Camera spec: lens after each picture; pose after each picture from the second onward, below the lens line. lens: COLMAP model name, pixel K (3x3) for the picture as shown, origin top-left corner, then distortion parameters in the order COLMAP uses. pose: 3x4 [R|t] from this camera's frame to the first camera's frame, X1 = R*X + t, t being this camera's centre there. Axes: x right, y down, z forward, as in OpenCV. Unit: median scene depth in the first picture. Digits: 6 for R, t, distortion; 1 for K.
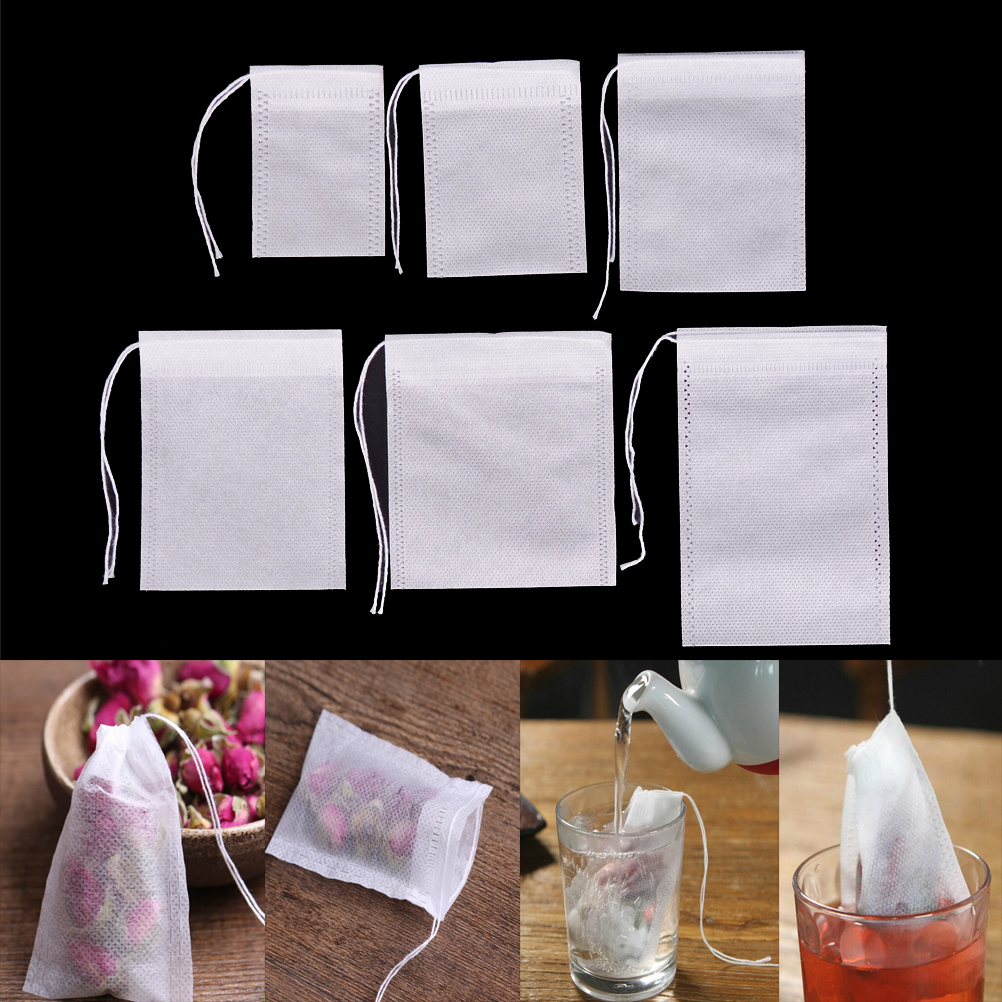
lens RADIAL K [[2148.0, 0, 500.4], [0, 2148.0, 503.4], [0, 0, 1]] dist [0.218309, 0.000000]
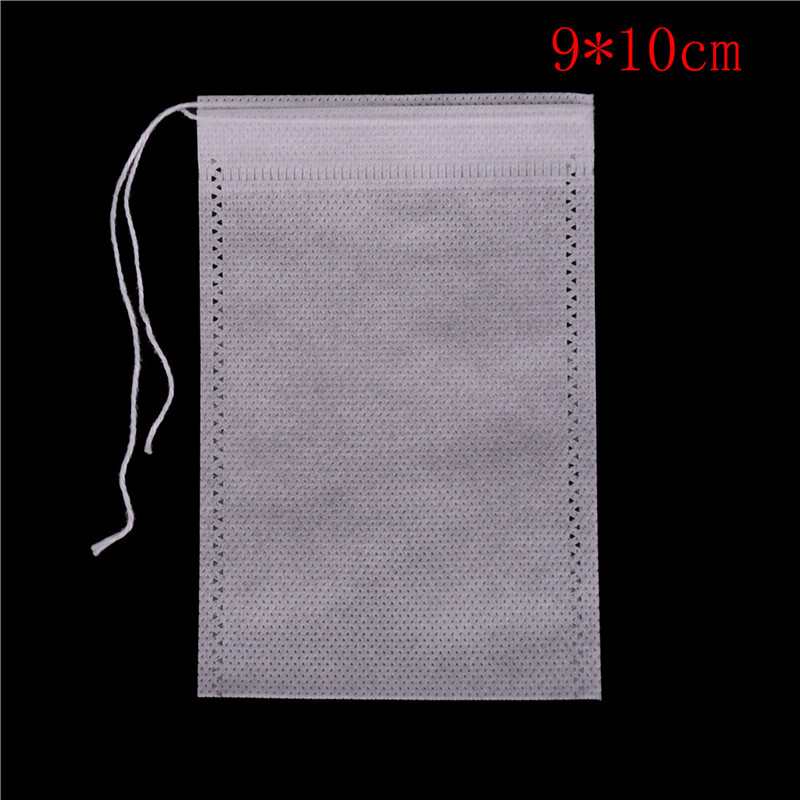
lens RADIAL K [[4677.1, 0, 399.7], [0, 4677.1, 400.2], [0, 0, 1]] dist [1.624387, 0.000000]
pose [[0.992362, 0.009677, 0.122980, -0.009590], [-0.009177, 0.999947, -0.004630, -0.001706], [-0.123019, 0.003466, 0.992398, -0.141493]]
